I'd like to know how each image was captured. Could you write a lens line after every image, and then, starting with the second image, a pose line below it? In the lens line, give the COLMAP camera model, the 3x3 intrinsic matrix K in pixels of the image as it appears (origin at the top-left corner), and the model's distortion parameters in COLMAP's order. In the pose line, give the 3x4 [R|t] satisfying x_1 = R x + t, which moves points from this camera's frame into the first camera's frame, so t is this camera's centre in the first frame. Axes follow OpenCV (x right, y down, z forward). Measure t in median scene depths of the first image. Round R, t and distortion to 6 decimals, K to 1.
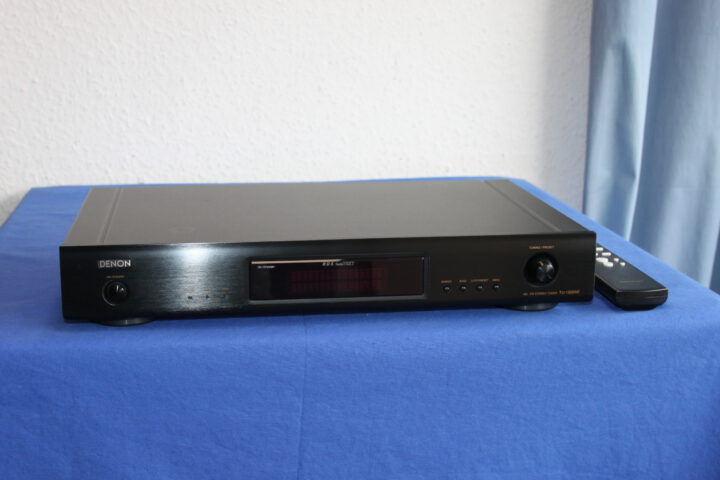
lens RADIAL K [[1101.0, 0, 360.0], [0, 1101.0, 240.0], [0, 0, 1]] dist [-0.022547, 0.069591]
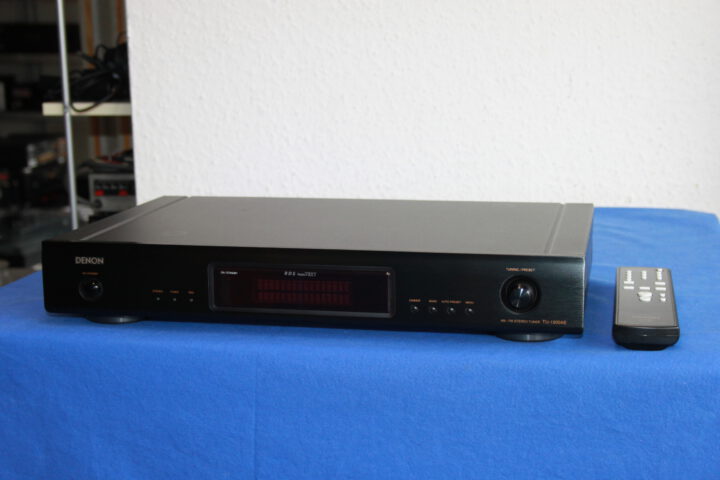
lens RADIAL K [[1207.7, 0, 360.0], [0, 1207.7, 240.0], [0, 0, 1]] dist [-0.012069, 0.143844]
pose [[0.935843, 0.045032, -0.349527, 0.379296], [-0.059845, 0.997704, -0.031691, 0.021267], [0.347298, 0.050576, 0.936390, 0.024872]]
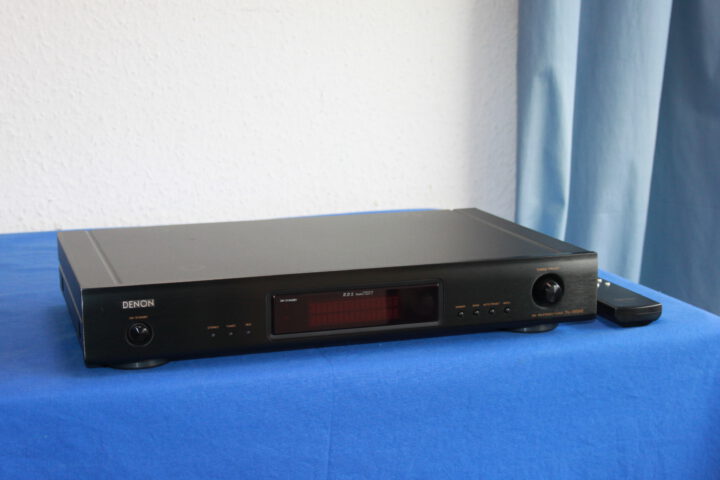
lens RADIAL K [[1207.7, 0, 360.0], [0, 1207.7, 240.0], [0, 0, 1]] dist [-0.012069, 0.143844]
pose [[0.986712, -0.041170, 0.157177, -0.180212], [0.047669, 0.998148, -0.037805, 0.013657], [-0.155329, 0.044795, 0.986847, -0.084213]]
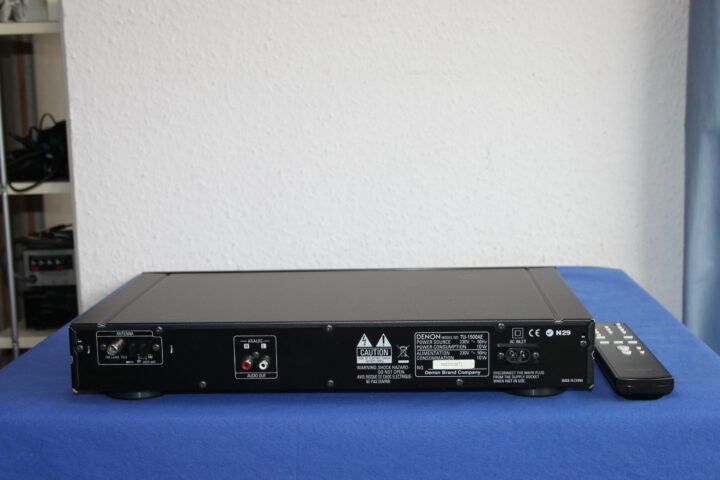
lens RADIAL K [[1101.0, 0, 360.0], [0, 1101.0, 240.0], [0, 0, 1]] dist [-0.022547, 0.069591]
pose [[0.980576, -0.001194, -0.196134, 0.194695], [-0.016187, 0.996078, -0.086988, 0.013072], [0.195468, 0.088473, 0.976711, 0.000366]]
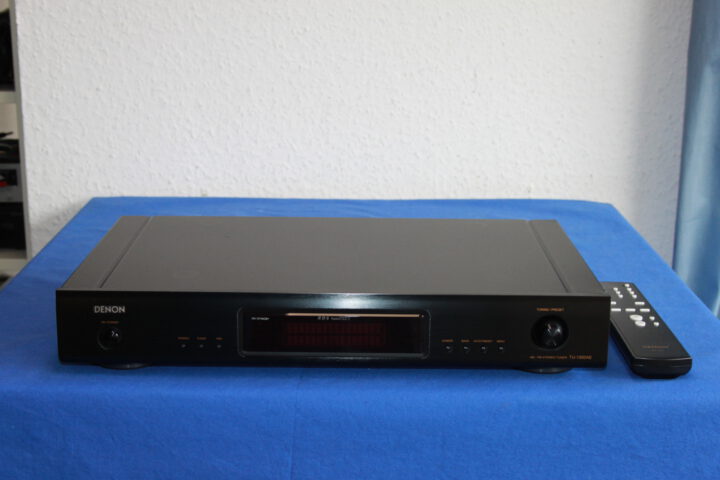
lens RADIAL K [[1207.7, 0, 360.0], [0, 1207.7, 240.0], [0, 0, 1]] dist [-0.012069, 0.143844]
pose [[0.989477, 0.039423, -0.139219, 0.142364], [-0.036557, 0.999065, 0.023087, -0.069840], [0.139999, -0.017754, 0.989993, -0.051935]]
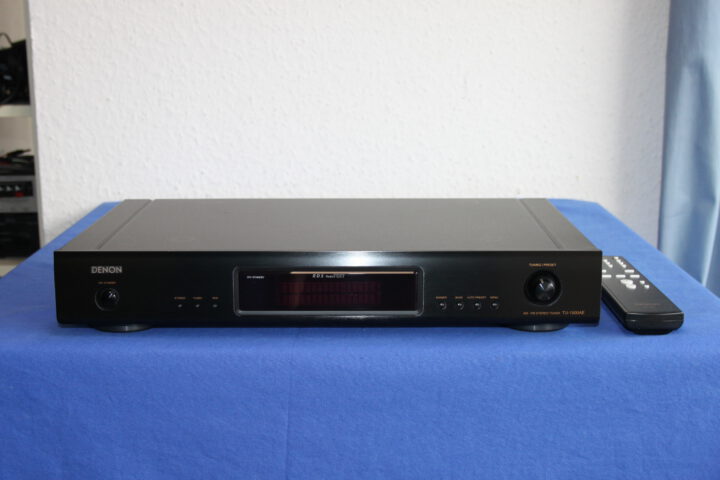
lens RADIAL K [[1101.0, 0, 360.0], [0, 1101.0, 240.0], [0, 0, 1]] dist [-0.022547, 0.069591]
pose [[0.989395, 0.020561, -0.143787, 0.142104], [-0.024524, 0.999365, -0.025843, 0.013512], [0.143164, 0.029095, 0.989271, 0.027551]]
